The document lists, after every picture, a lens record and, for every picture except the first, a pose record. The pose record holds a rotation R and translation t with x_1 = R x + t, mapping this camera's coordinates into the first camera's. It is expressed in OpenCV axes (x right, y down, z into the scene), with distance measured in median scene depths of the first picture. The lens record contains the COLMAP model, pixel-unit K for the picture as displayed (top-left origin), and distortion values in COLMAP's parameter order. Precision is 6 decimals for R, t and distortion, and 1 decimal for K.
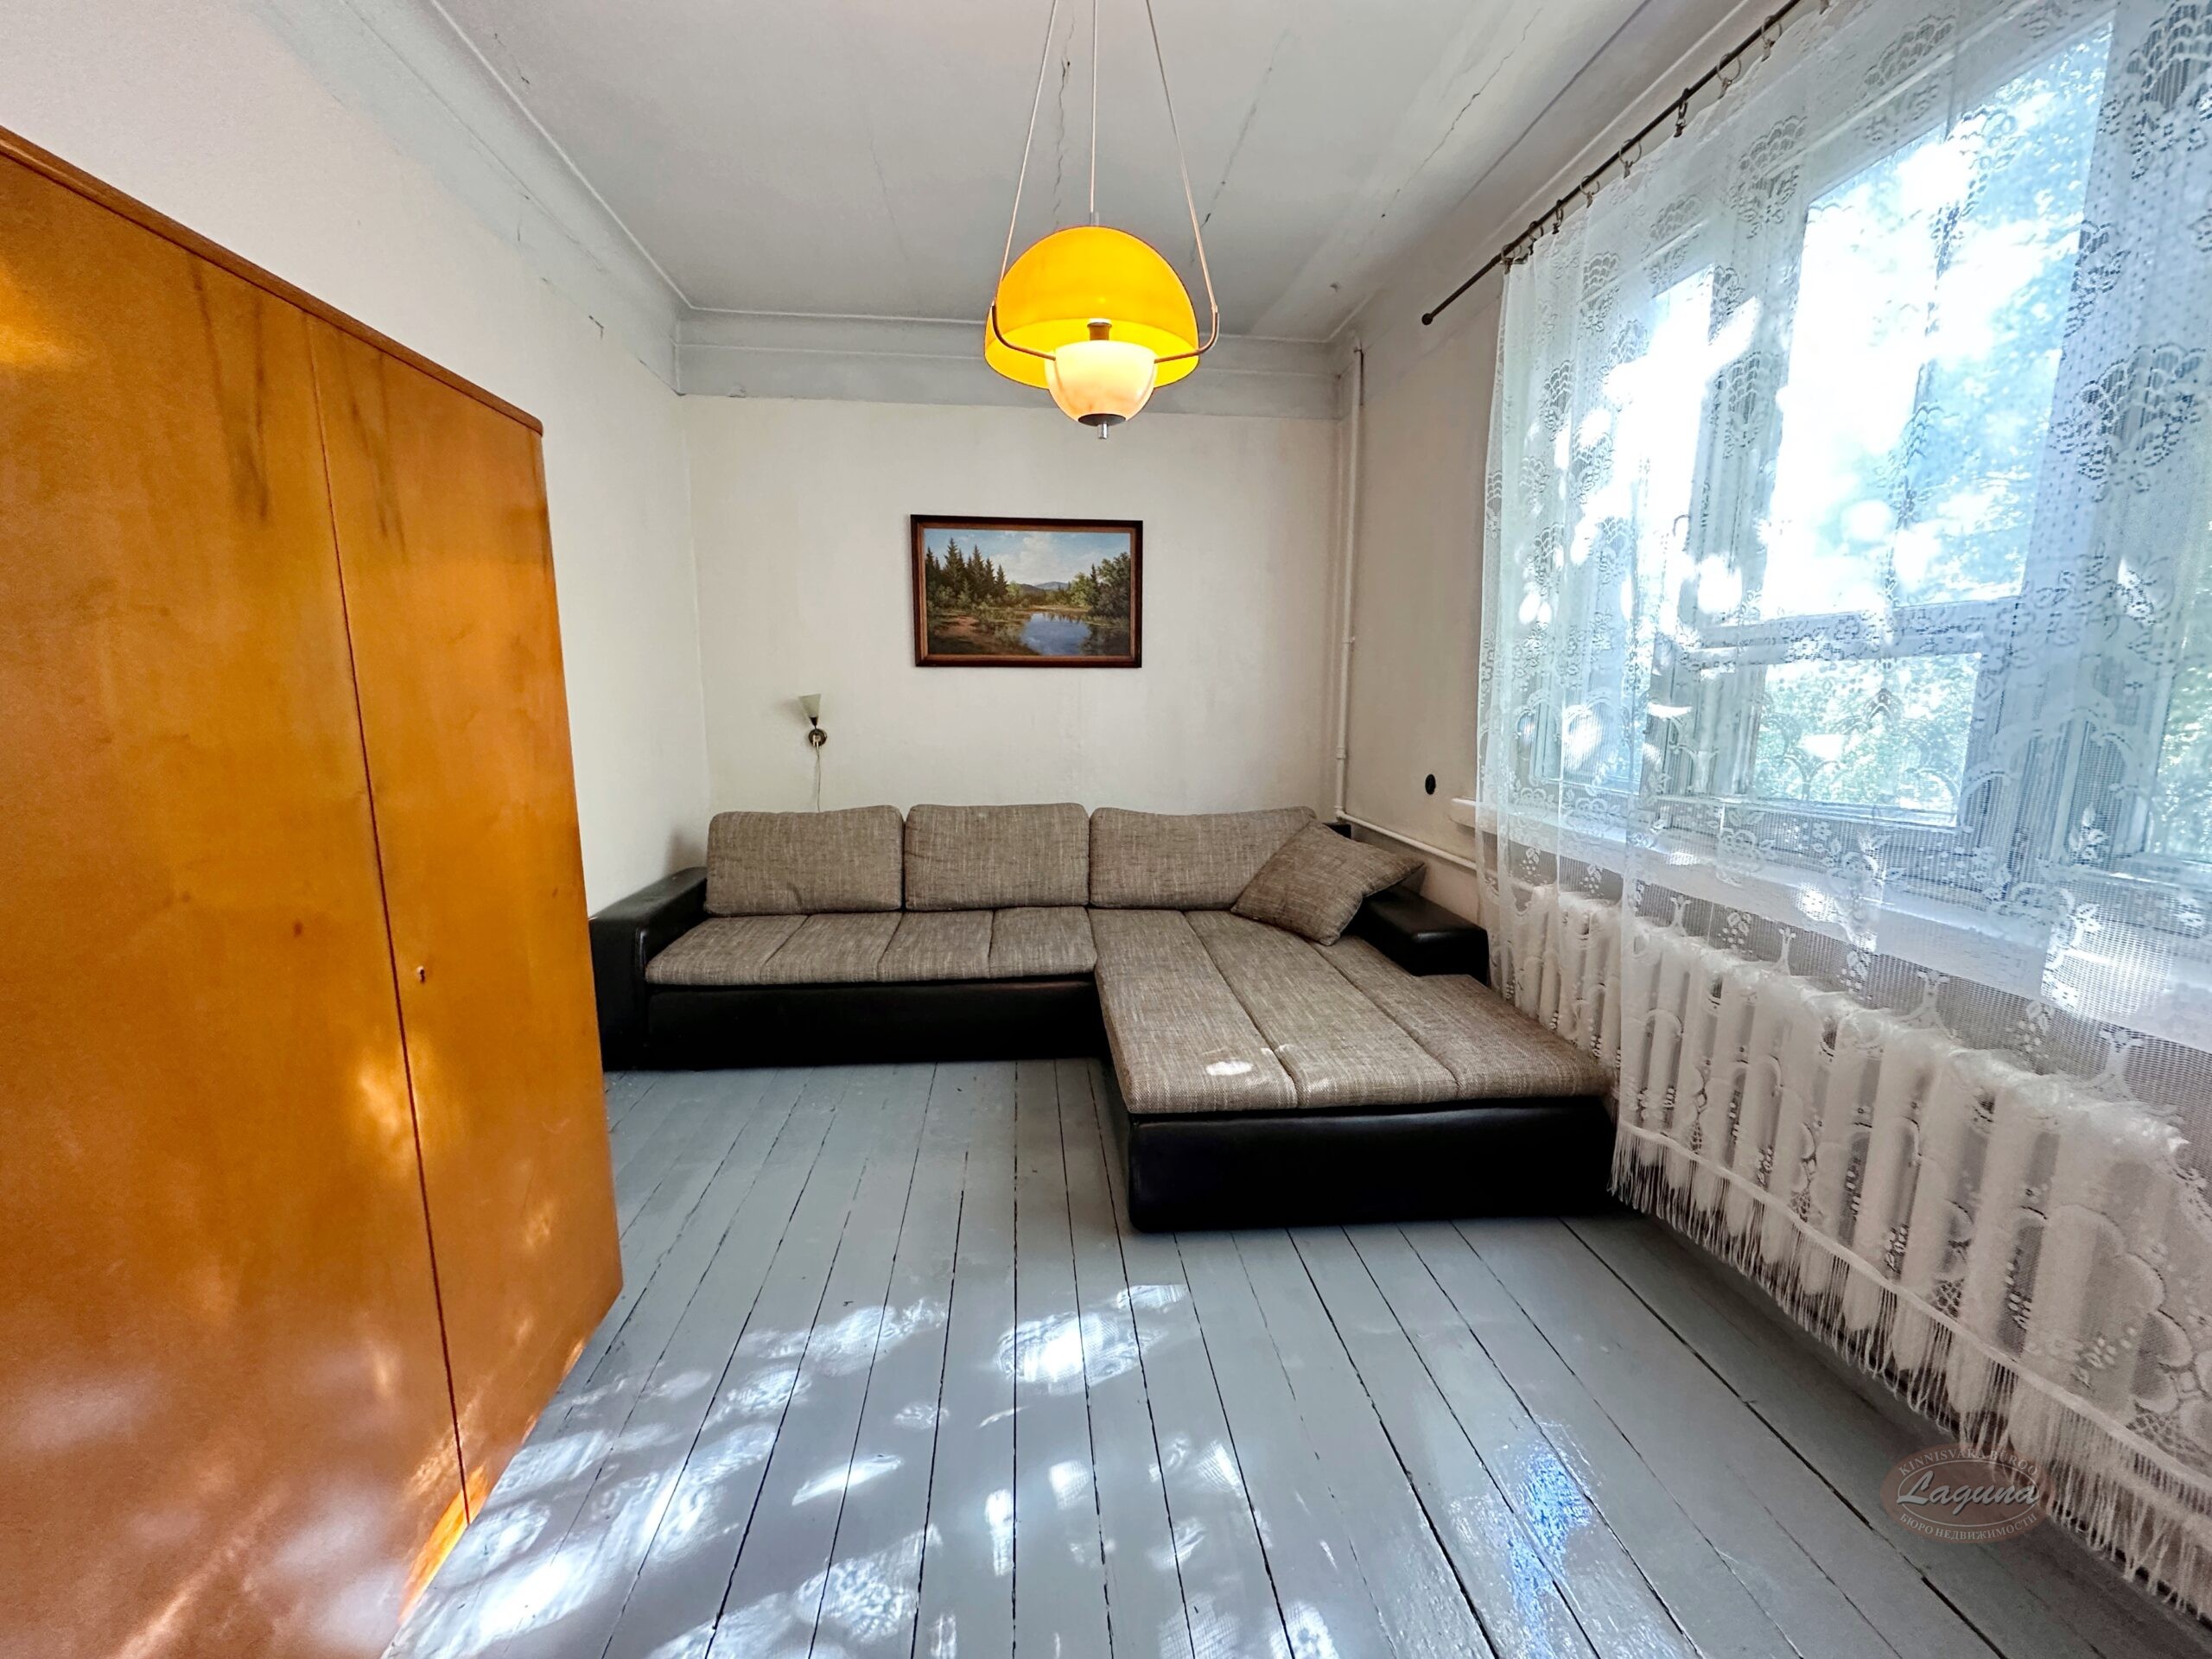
lens RADIAL K [[890.4, 0, 1111.2], [0, 890.4, 824.8], [0, 0, 1]] dist [0.000261, 0.000109]
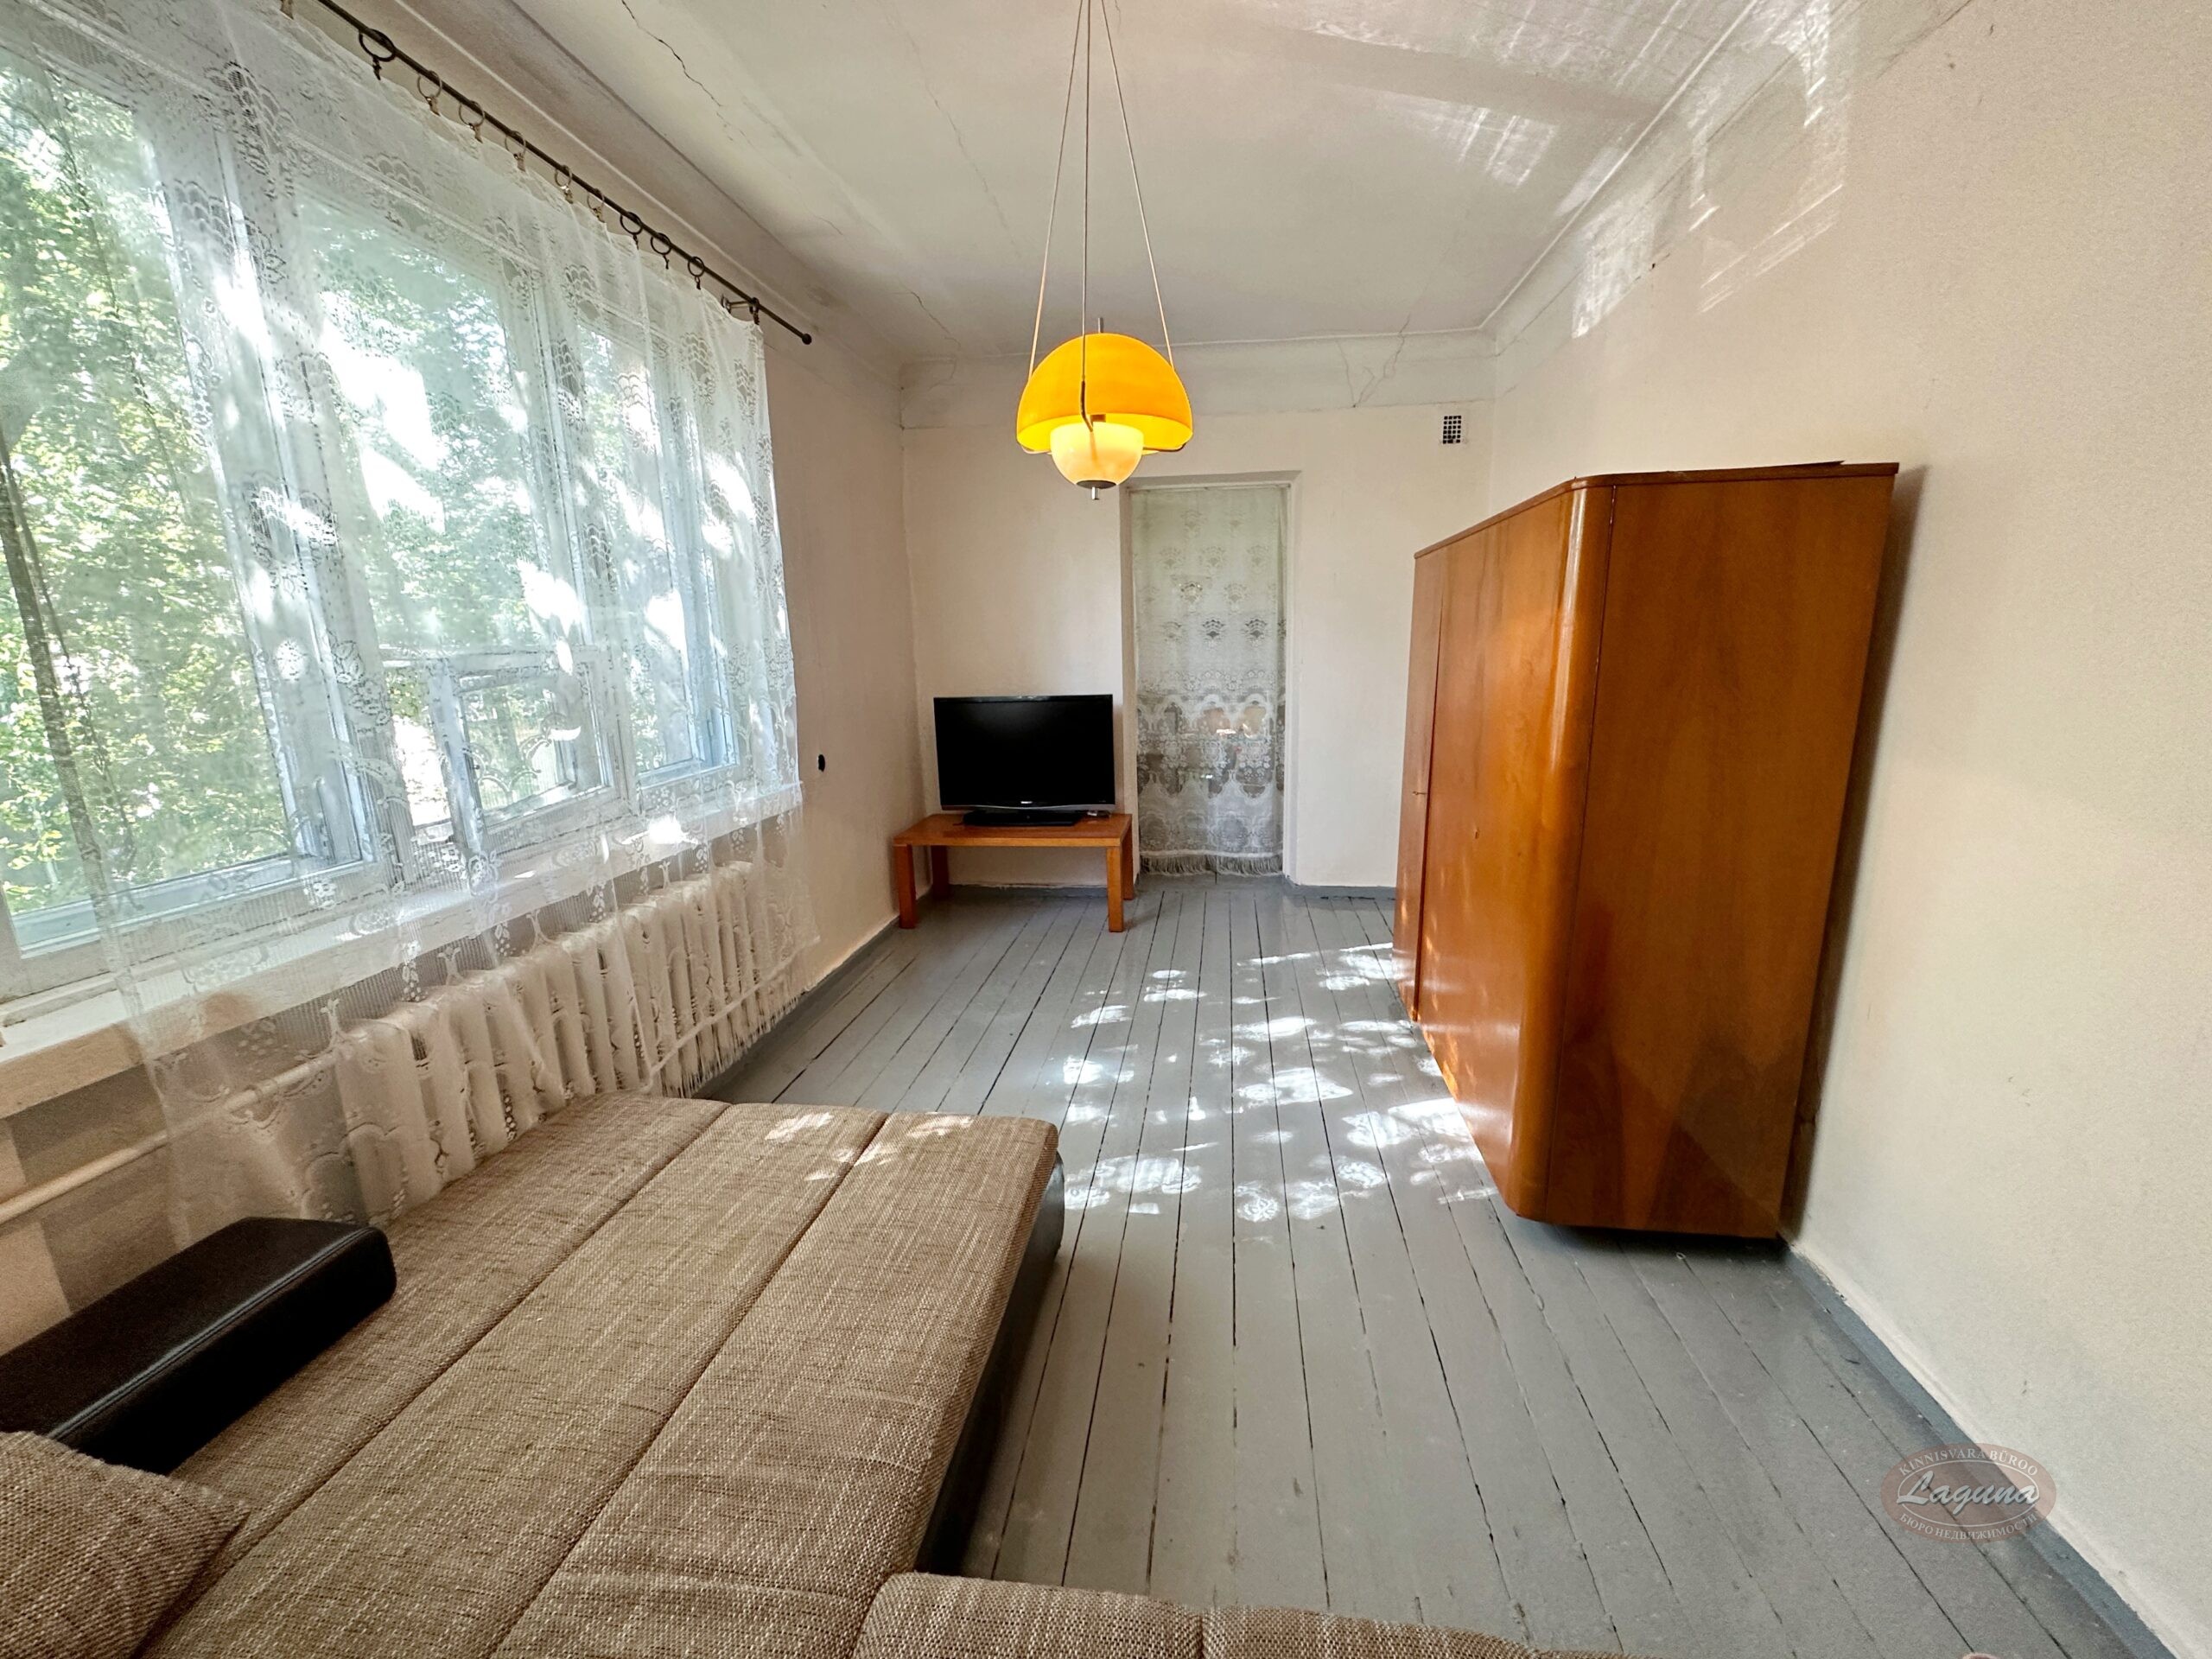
lens RADIAL K [[890.4, 0, 1114.5], [0, 890.4, 837.8], [0, 0, 1]] dist [0.000261, 0.000109]
pose [[-0.973076, -0.039333, 0.227105, -0.284002], [0.047827, 0.929426, 0.365897, -0.394129], [-0.225469, 0.366907, -0.902520, 1.985181]]
